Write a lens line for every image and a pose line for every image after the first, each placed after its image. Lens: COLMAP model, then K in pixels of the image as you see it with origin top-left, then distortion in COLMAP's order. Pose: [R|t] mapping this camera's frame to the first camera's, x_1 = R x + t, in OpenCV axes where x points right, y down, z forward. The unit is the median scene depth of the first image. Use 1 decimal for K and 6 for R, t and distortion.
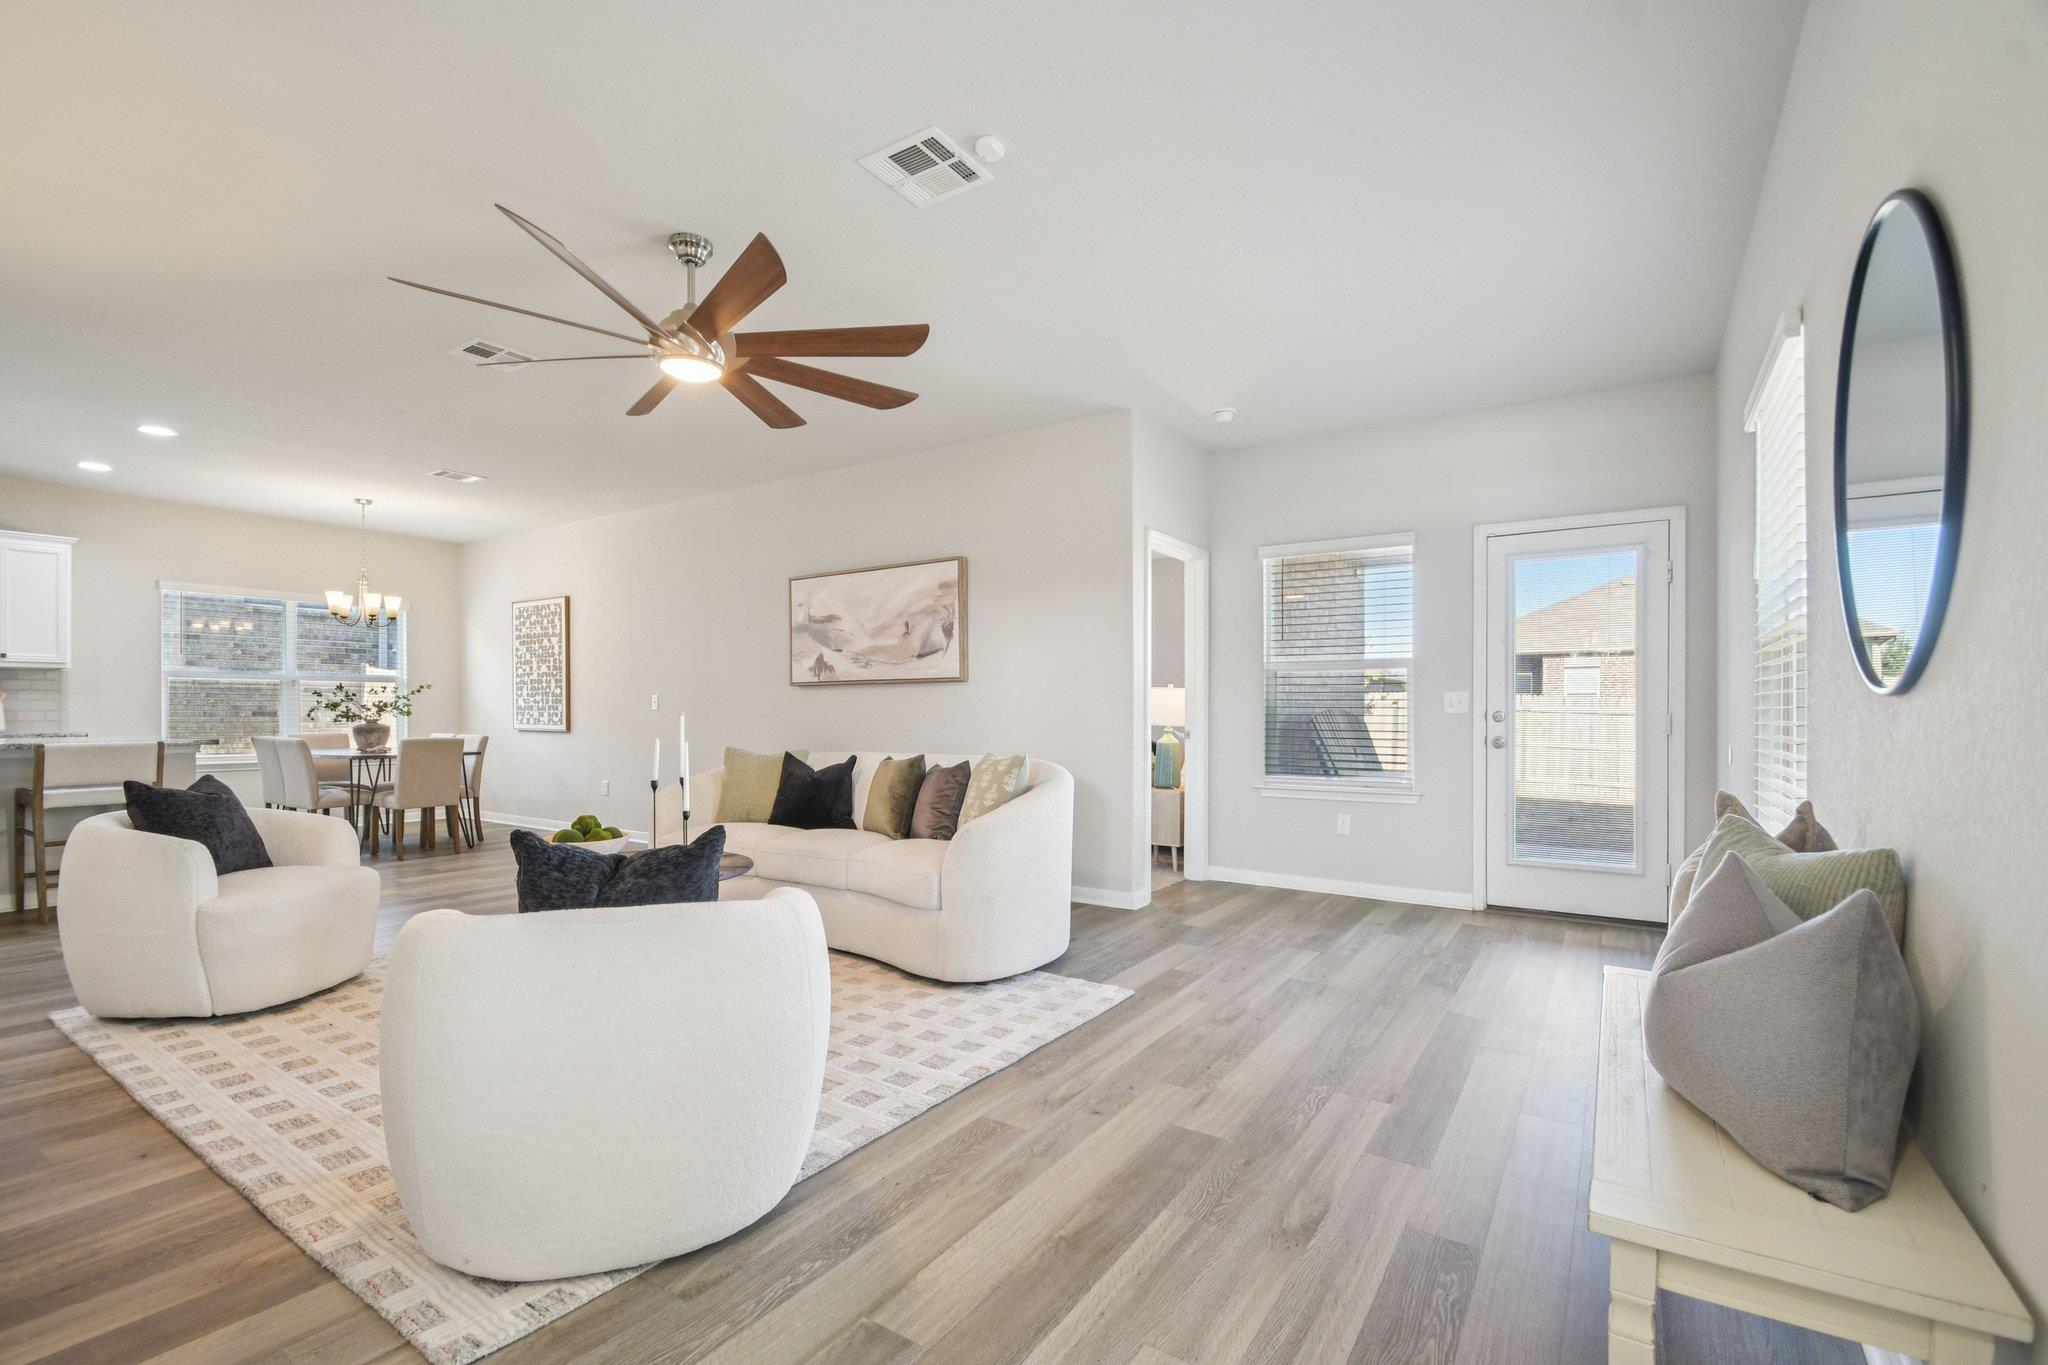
lens RADIAL K [[902.9, 0, 1026.1], [0, 902.9, 698.5], [0, 0, 1]] dist [0.002575, -0.010192]
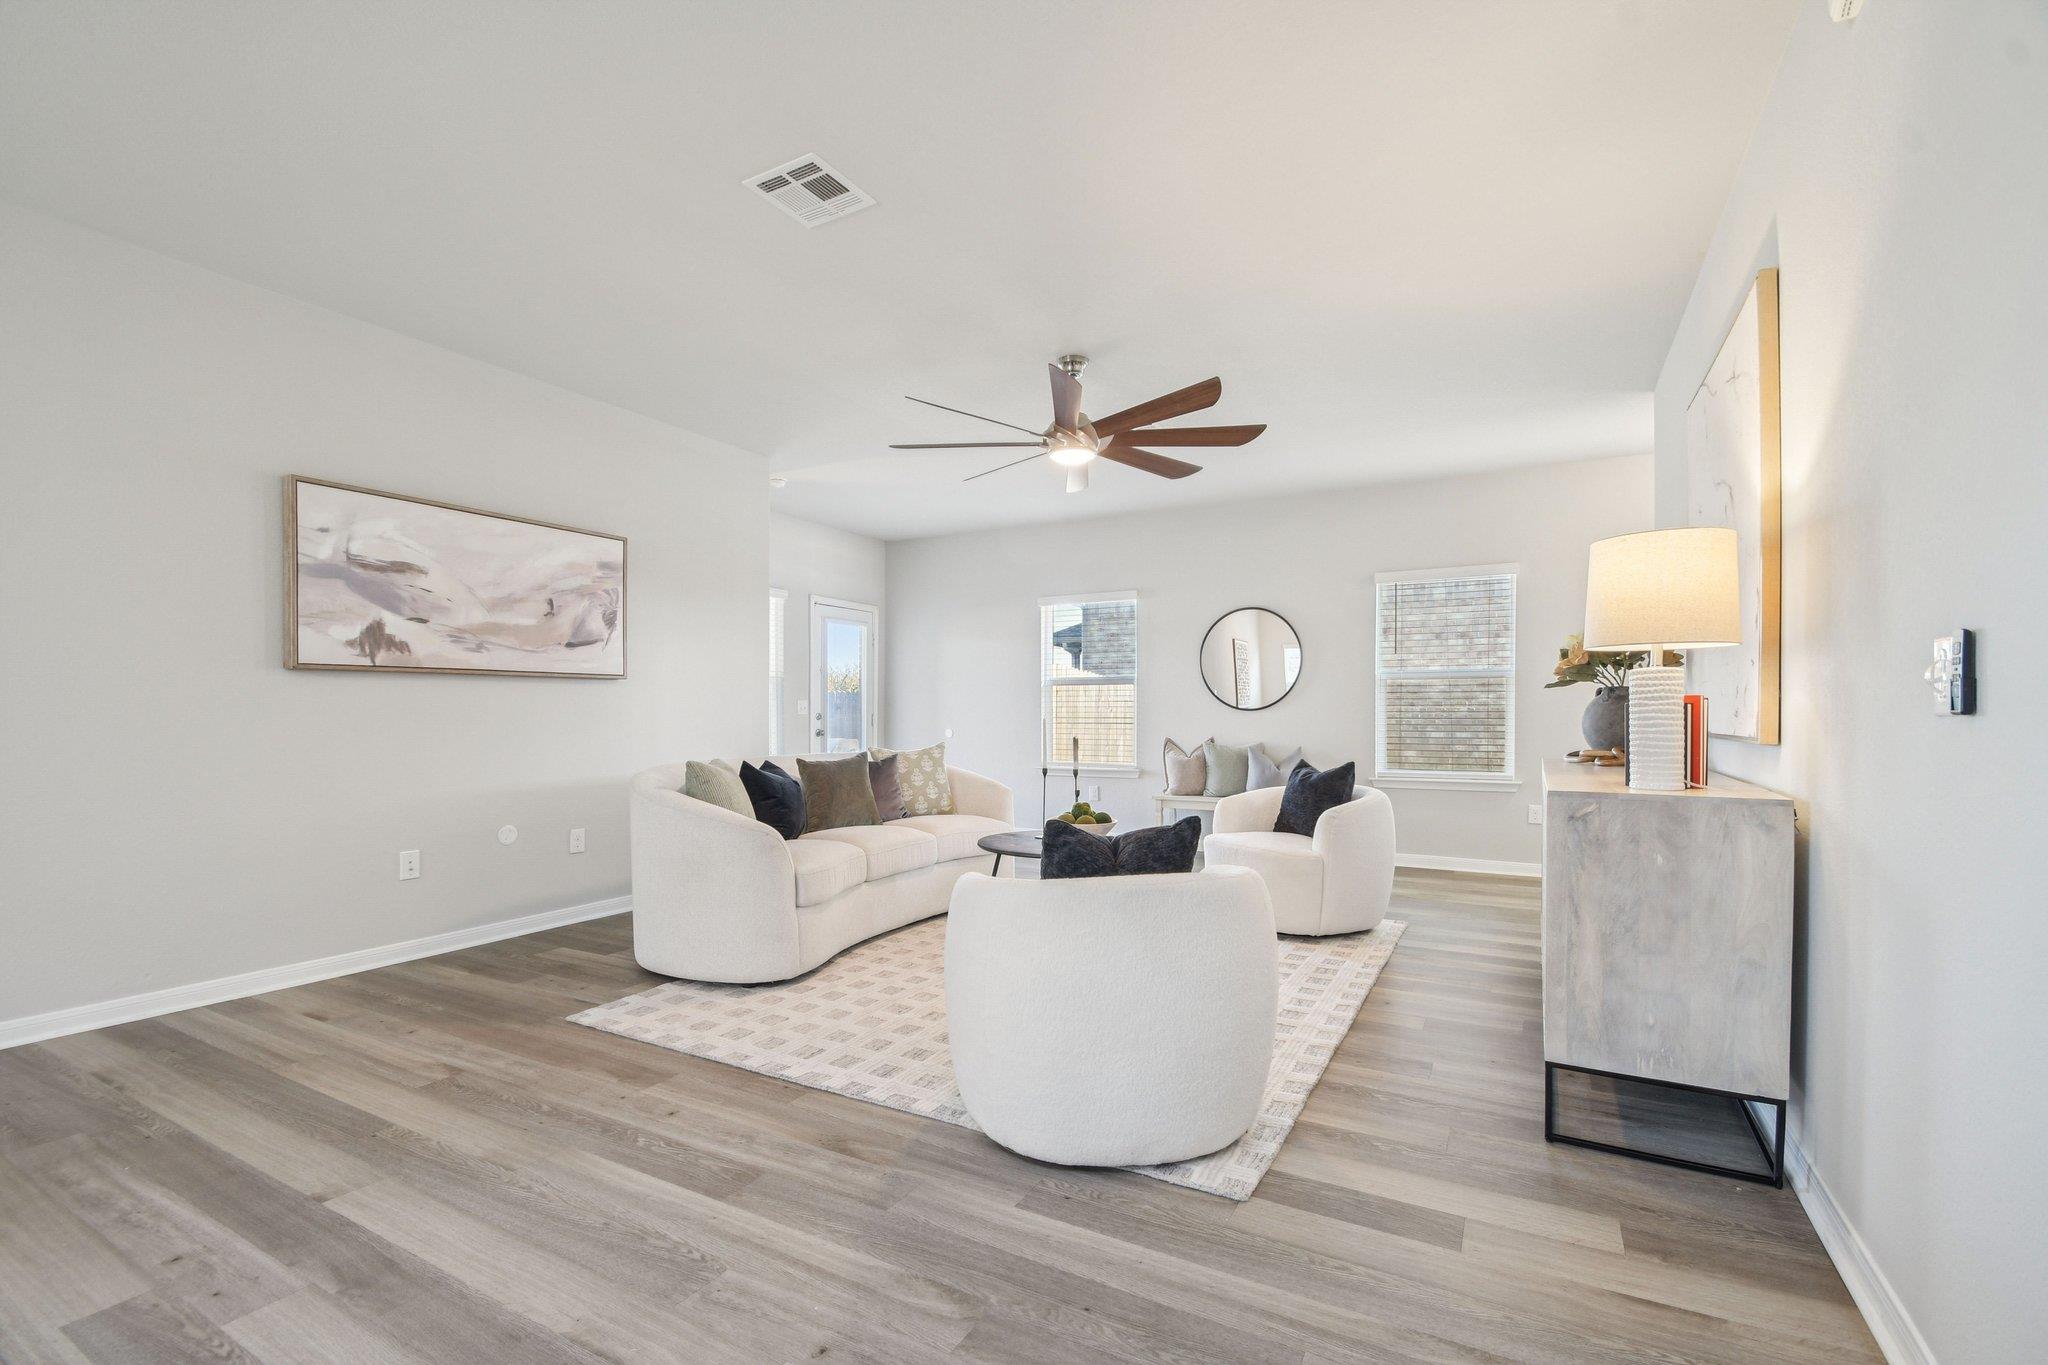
lens RADIAL K [[902.9, 0, 1025.5], [0, 902.9, 719.4], [0, 0, 1]] dist [0.002575, -0.010192]
pose [[-0.083340, -0.008514, 0.996485, -0.952869], [-0.016462, 0.999839, 0.007165, 0.006958], [-0.996385, -0.015807, -0.083466, 0.658670]]
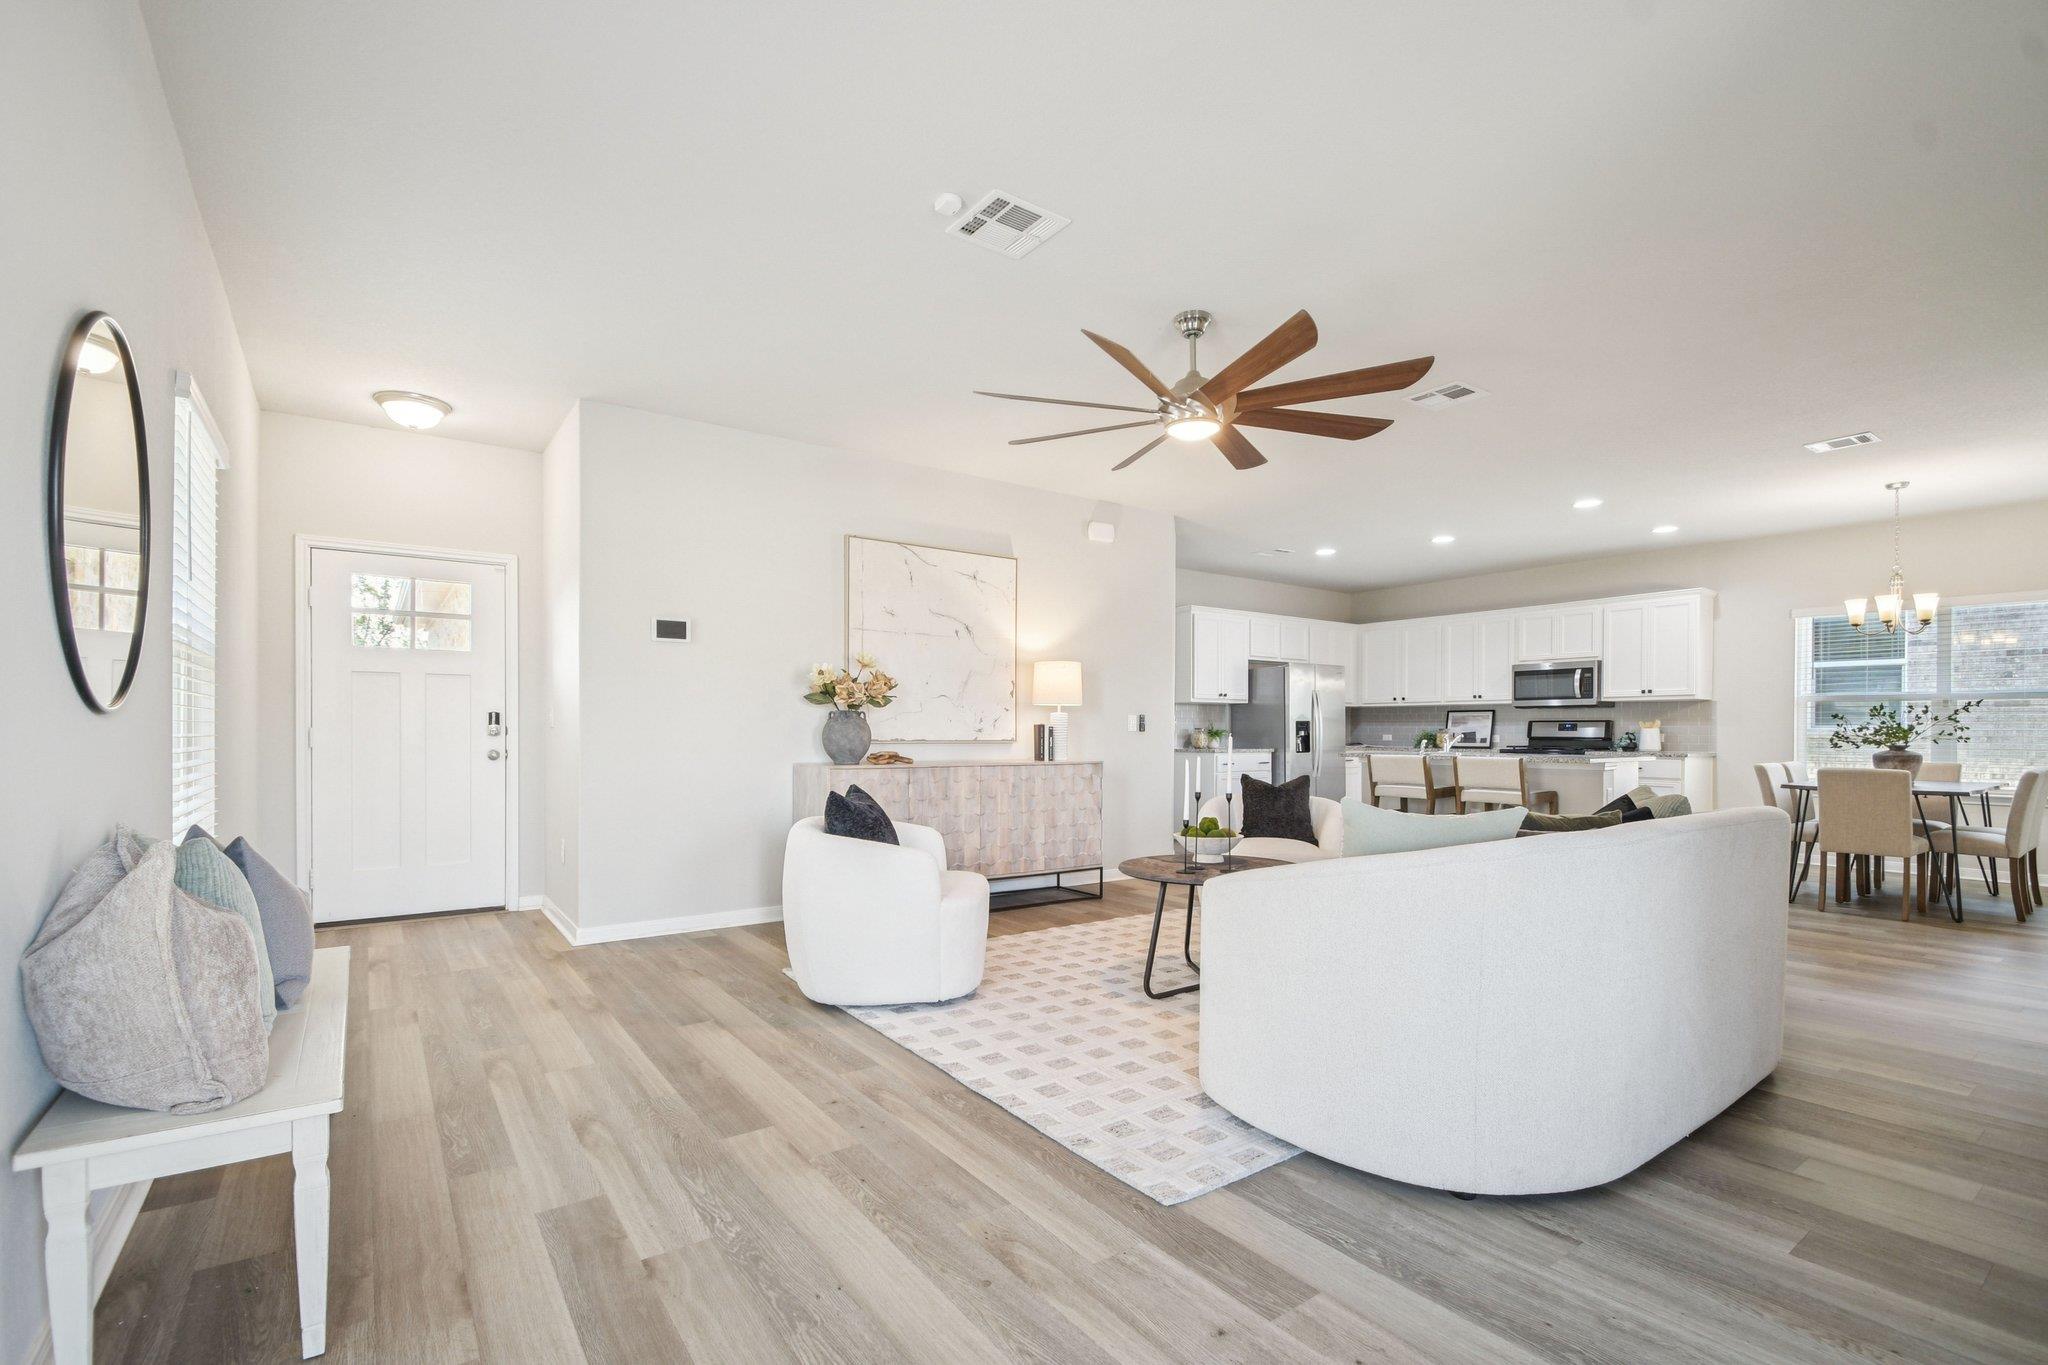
lens RADIAL K [[902.9, 0, 1015.6], [0, 902.9, 741.7], [0, 0, 1]] dist [0.002575, -0.010192]
pose [[-0.358382, 0.007677, -0.933543, 0.421764], [0.009087, 0.999947, 0.004735, 0.010079], [0.933531, -0.006787, -0.358433, 0.668241]]
